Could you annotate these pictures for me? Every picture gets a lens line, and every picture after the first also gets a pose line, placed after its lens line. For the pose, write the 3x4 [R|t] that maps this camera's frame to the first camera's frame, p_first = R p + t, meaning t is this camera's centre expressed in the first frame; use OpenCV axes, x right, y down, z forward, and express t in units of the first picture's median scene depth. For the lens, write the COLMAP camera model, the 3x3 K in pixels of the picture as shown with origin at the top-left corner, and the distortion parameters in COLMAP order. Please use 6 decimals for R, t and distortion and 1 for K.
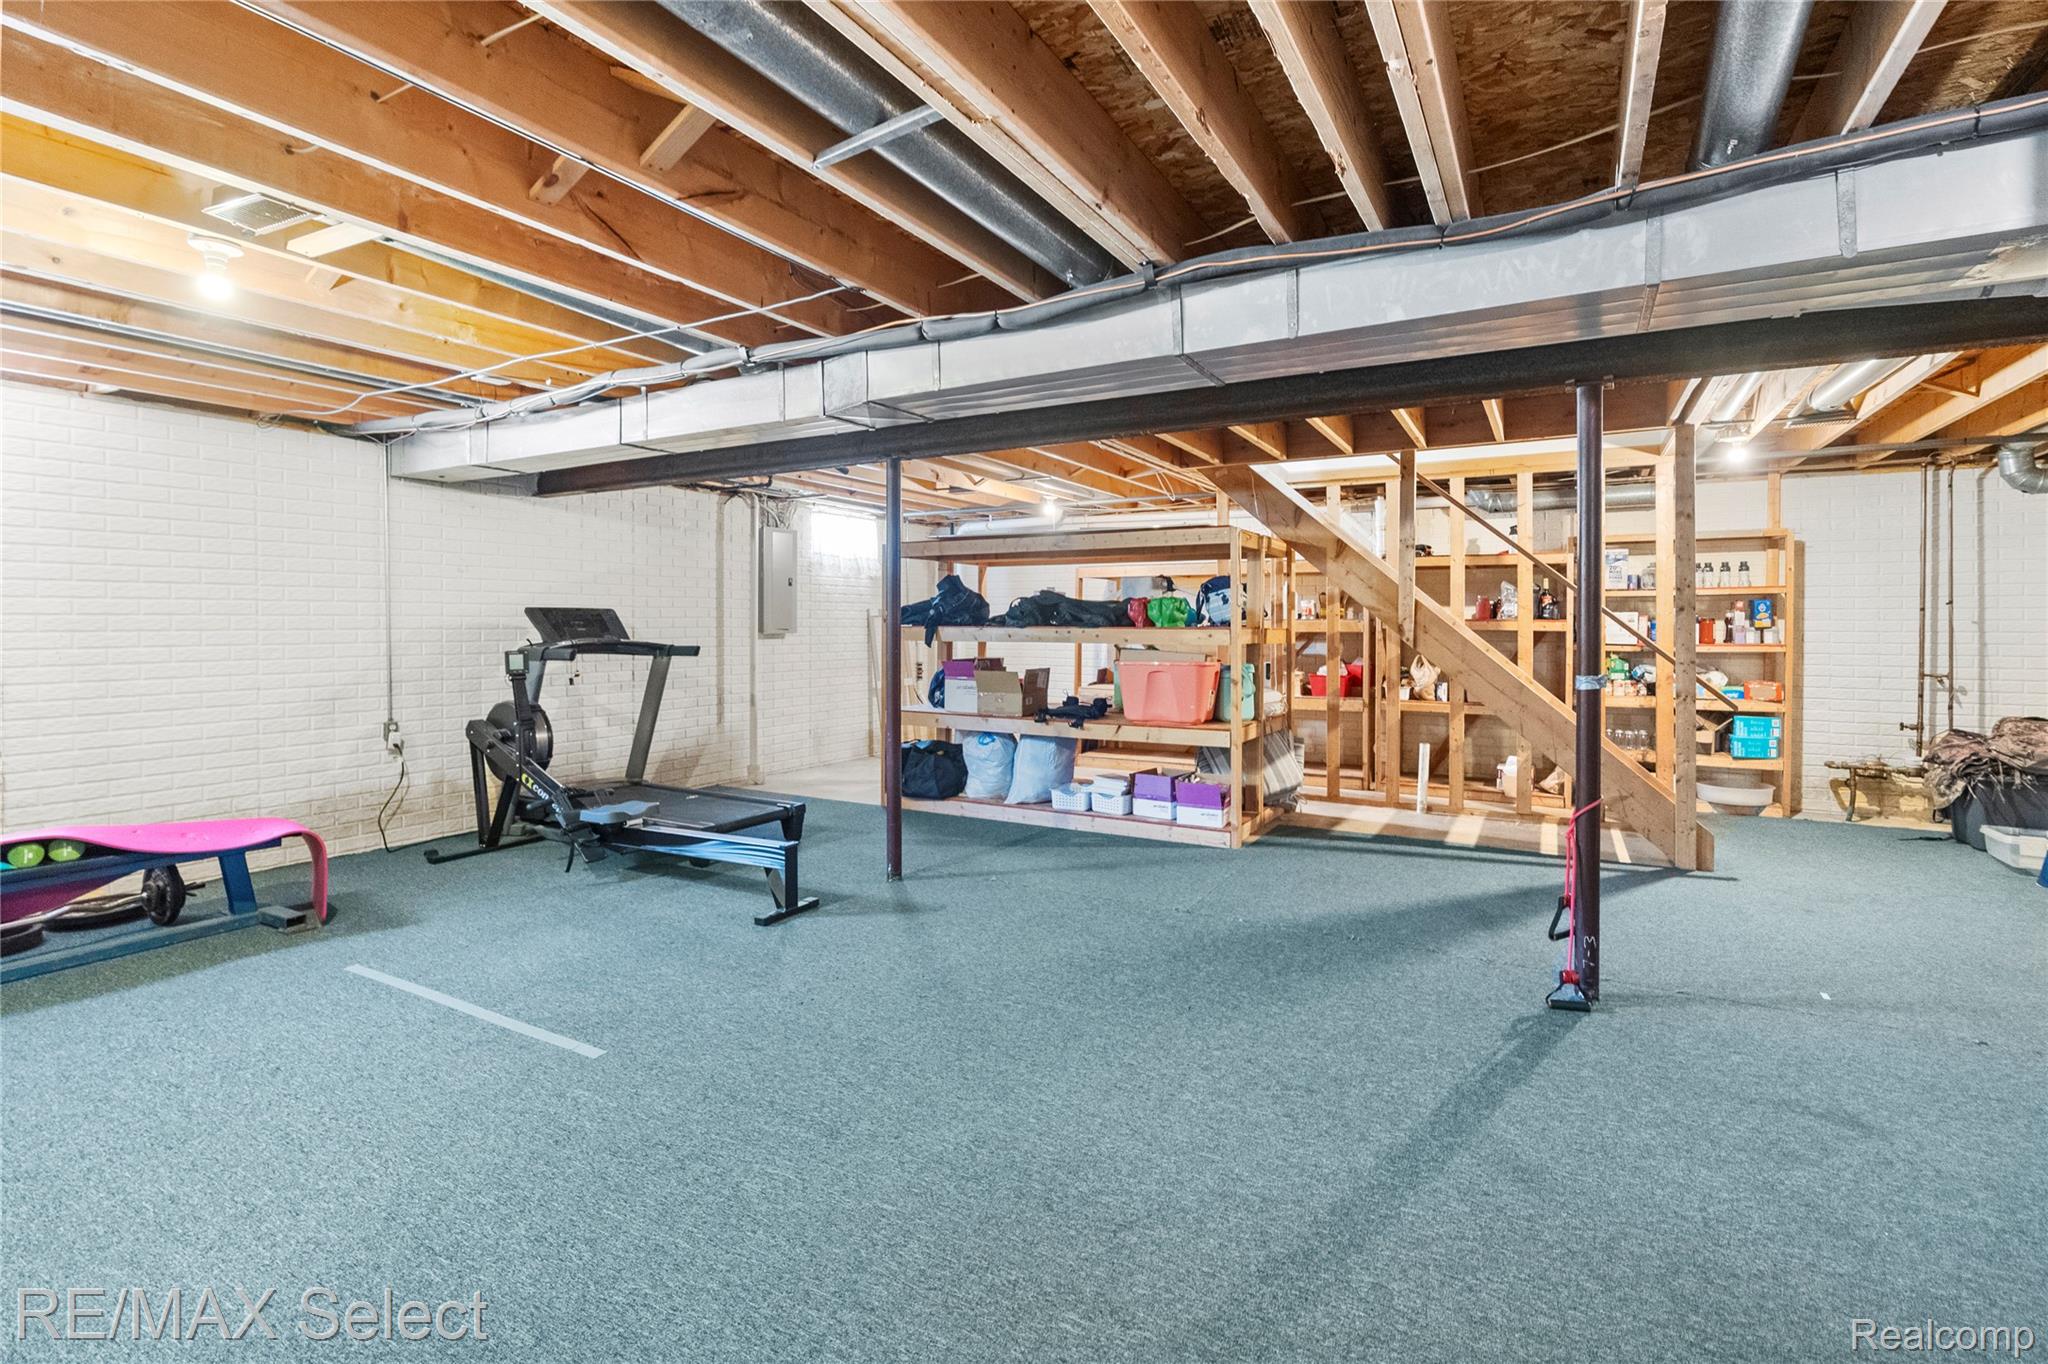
lens RADIAL K [[959.3, 0, 1067.0], [0, 959.3, 626.5], [0, 0, 1]] dist [-0.002280, 0.000546]
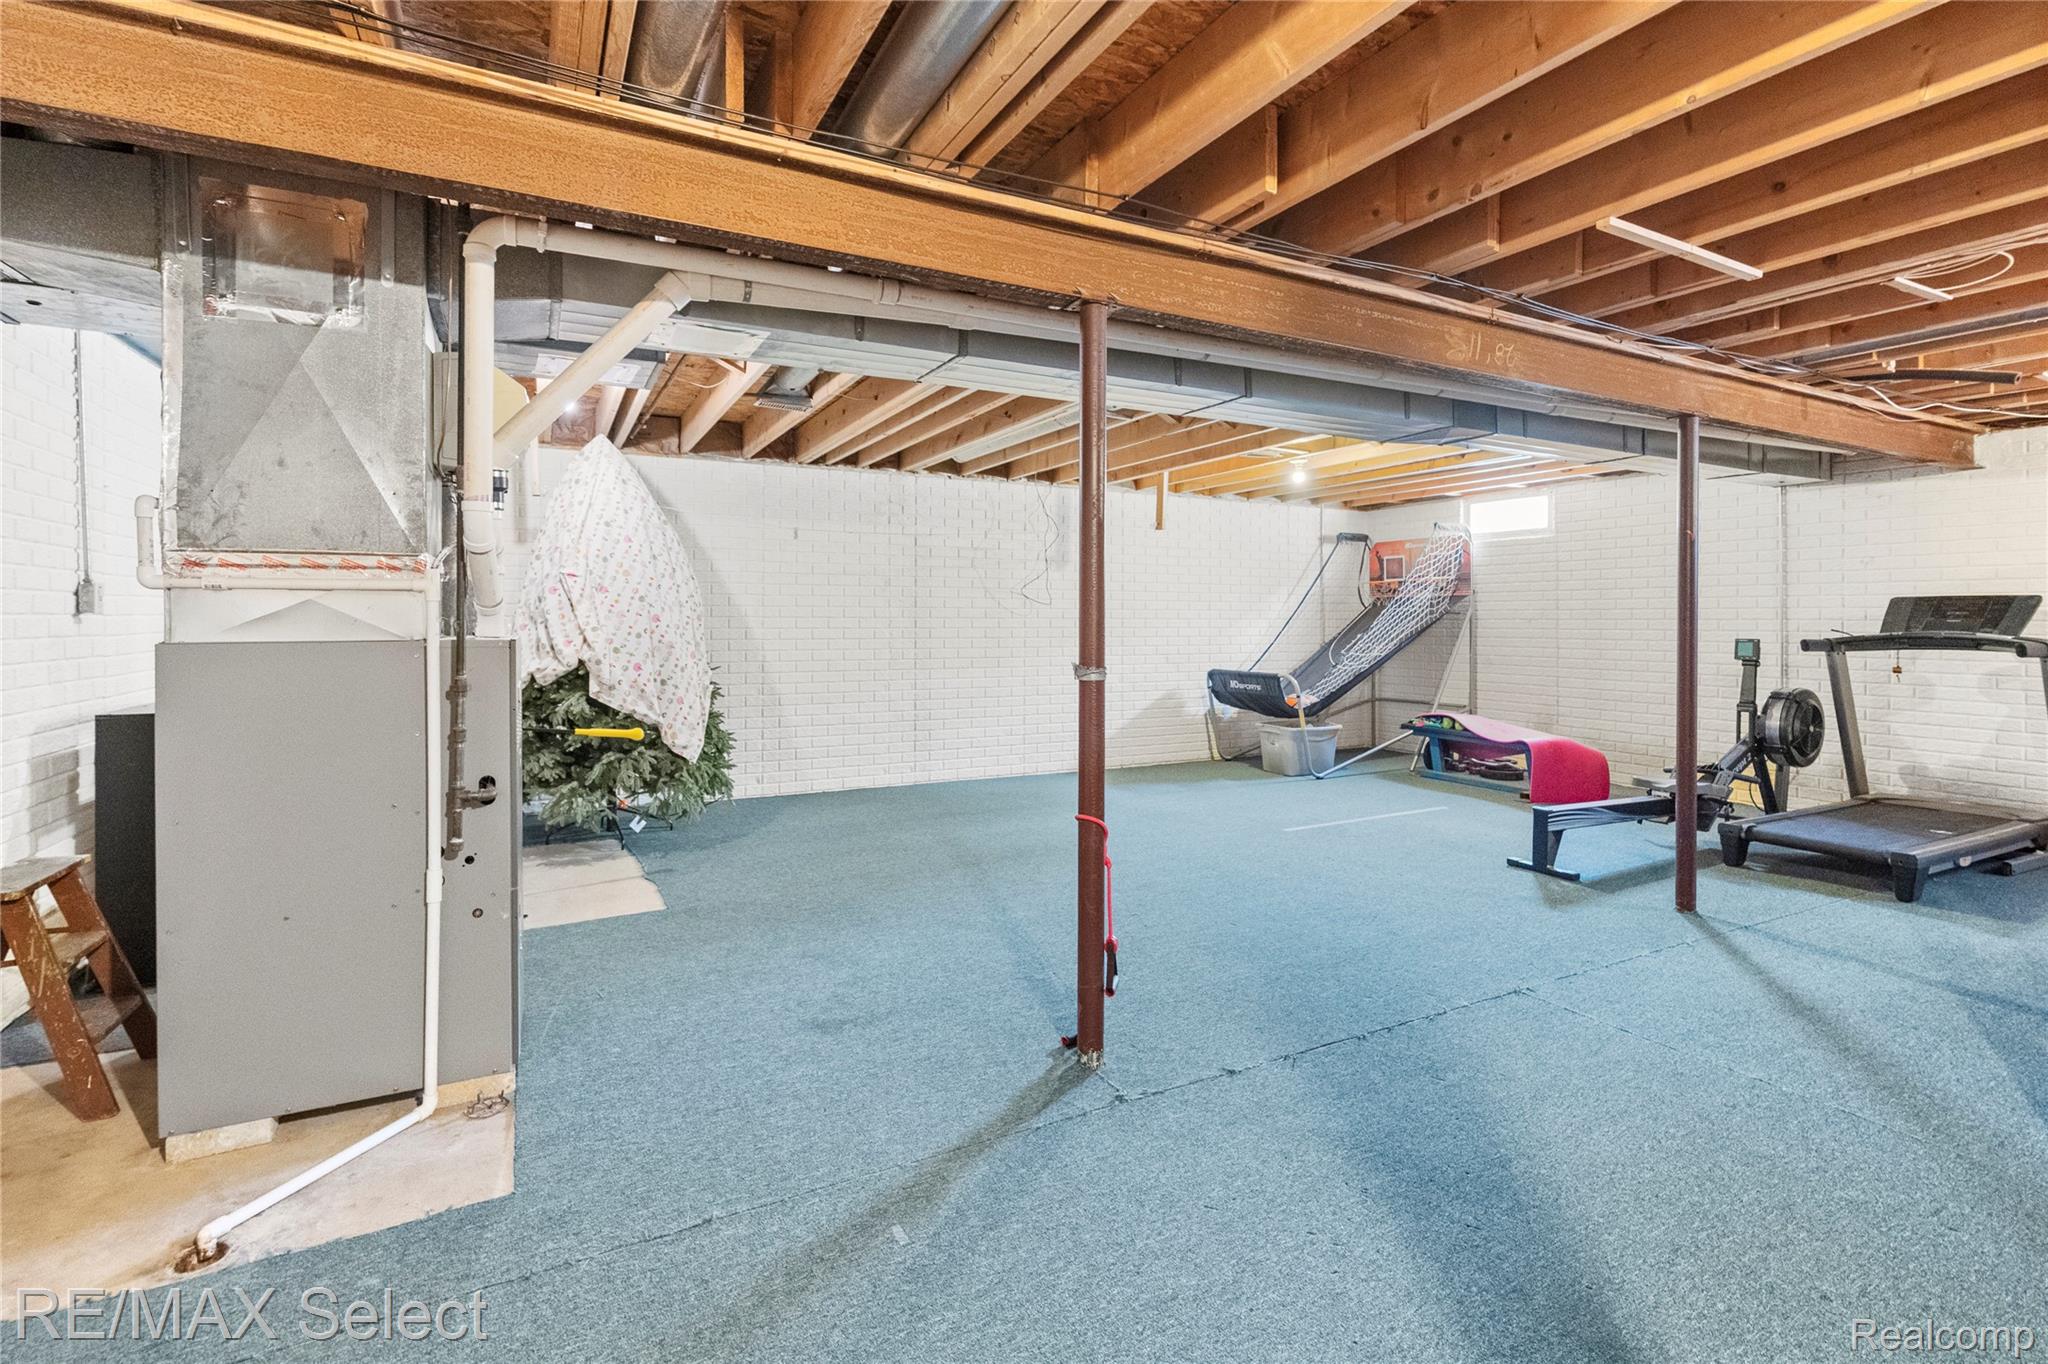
lens RADIAL K [[959.3, 0, 1067.0], [0, 959.3, 626.5], [0, 0, 1]] dist [-0.002280, 0.000546]
pose [[-0.531332, 0.012162, -0.847076, 1.254106], [-0.006316, 0.999812, 0.018316, -0.011344], [0.847140, 0.015082, -0.531156, 1.416561]]
